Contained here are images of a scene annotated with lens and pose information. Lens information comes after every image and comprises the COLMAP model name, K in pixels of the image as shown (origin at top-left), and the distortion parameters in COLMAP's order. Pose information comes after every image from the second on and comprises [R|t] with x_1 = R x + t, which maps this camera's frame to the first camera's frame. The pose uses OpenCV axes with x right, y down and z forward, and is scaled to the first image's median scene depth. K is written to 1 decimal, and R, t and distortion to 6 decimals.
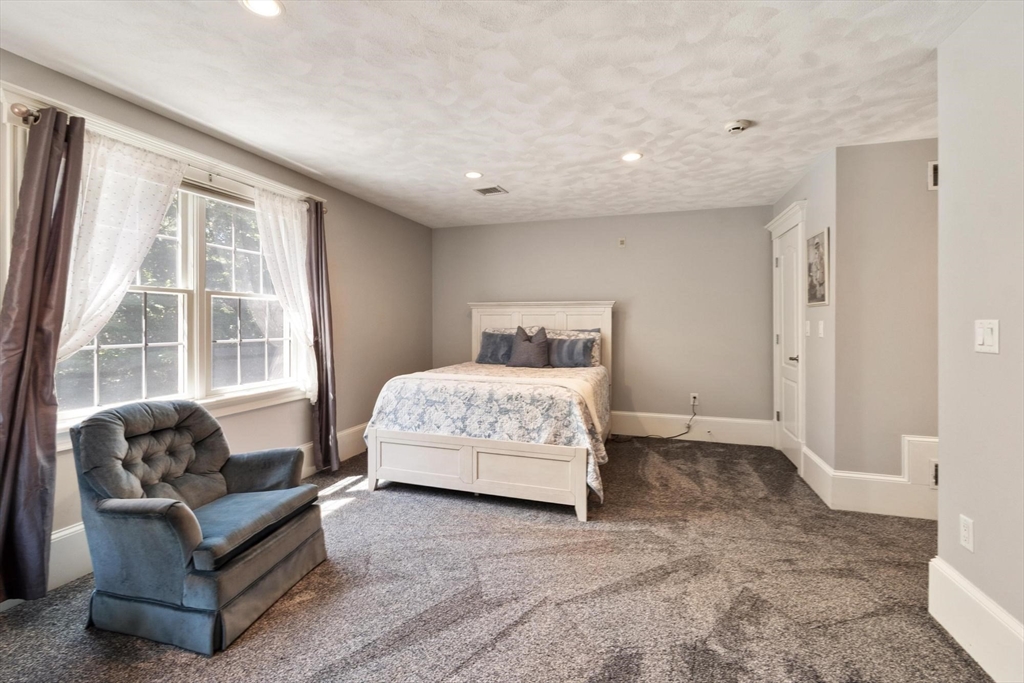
lens RADIAL K [[458.1, 0, 508.5], [0, 458.1, 319.7], [0, 0, 1]] dist [0.005469, 0.000270]
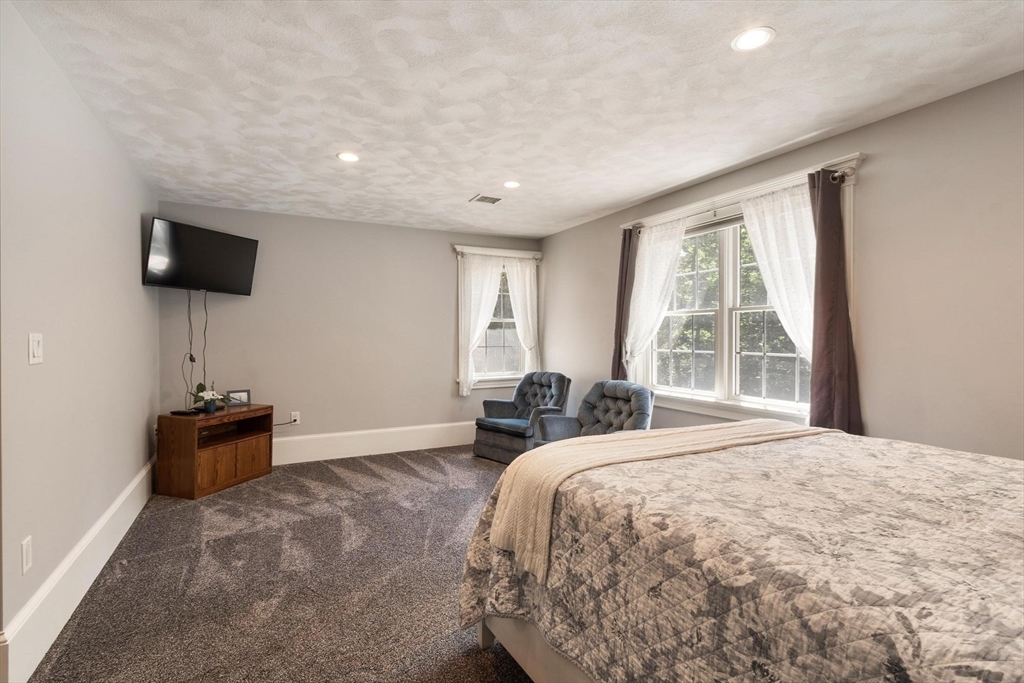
lens RADIAL K [[488.3, 0, 512.0], [0, 488.3, 341.0], [0, 0, 1]] dist [-0.001340, -0.000147]
pose [[-0.705599, 0.010213, -0.708538, 0.599880], [0.003451, 0.999934, 0.010976, 0.004903], [0.708603, 0.005299, -0.705588, 1.483978]]
